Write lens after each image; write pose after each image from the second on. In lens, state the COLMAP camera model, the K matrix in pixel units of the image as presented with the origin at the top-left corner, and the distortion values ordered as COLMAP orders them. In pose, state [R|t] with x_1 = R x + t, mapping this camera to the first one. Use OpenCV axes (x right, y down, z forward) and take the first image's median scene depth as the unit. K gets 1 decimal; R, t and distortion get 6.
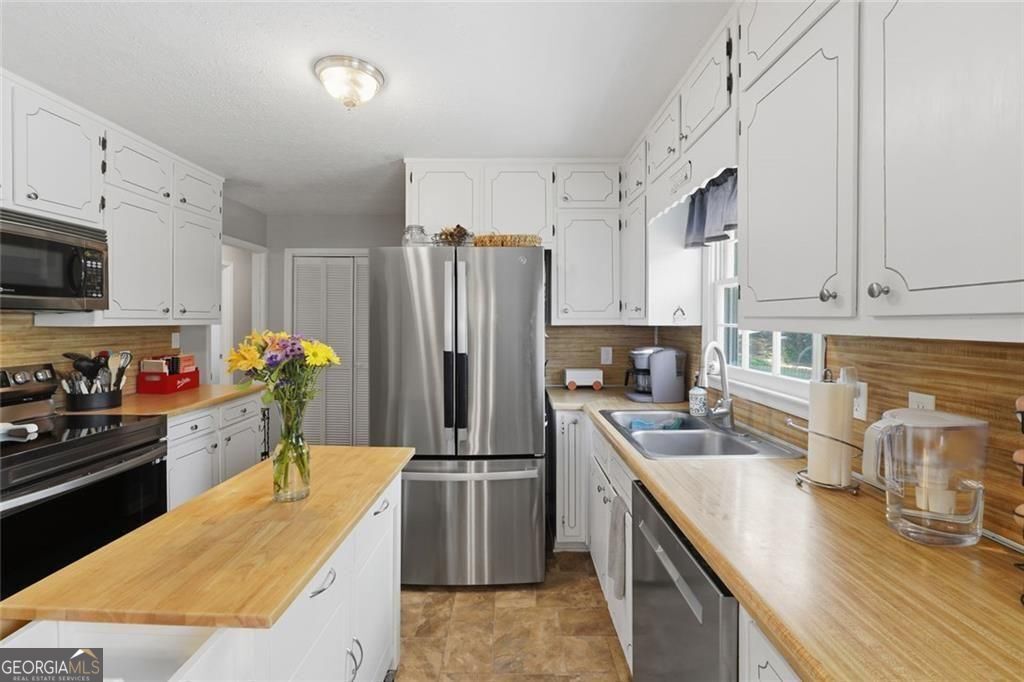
lens RADIAL K [[434.3, 0, 514.8], [0, 434.3, 332.9], [0, 0, 1]] dist [-0.001601, -0.000214]
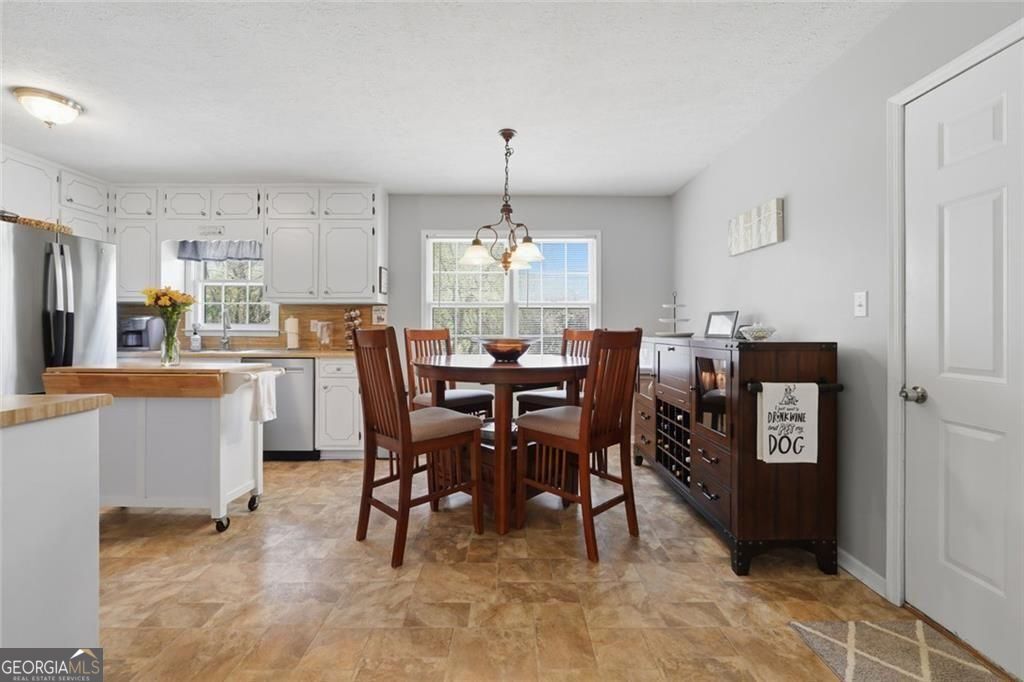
lens RADIAL K [[434.3, 0, 514.8], [0, 434.3, 332.9], [0, 0, 1]] dist [-0.001601, -0.000214]
pose [[-0.036459, -0.009473, 0.999290, -1.488870], [0.031152, 0.999458, 0.010611, 0.135733], [-0.998849, 0.031516, -0.036145, -0.315204]]
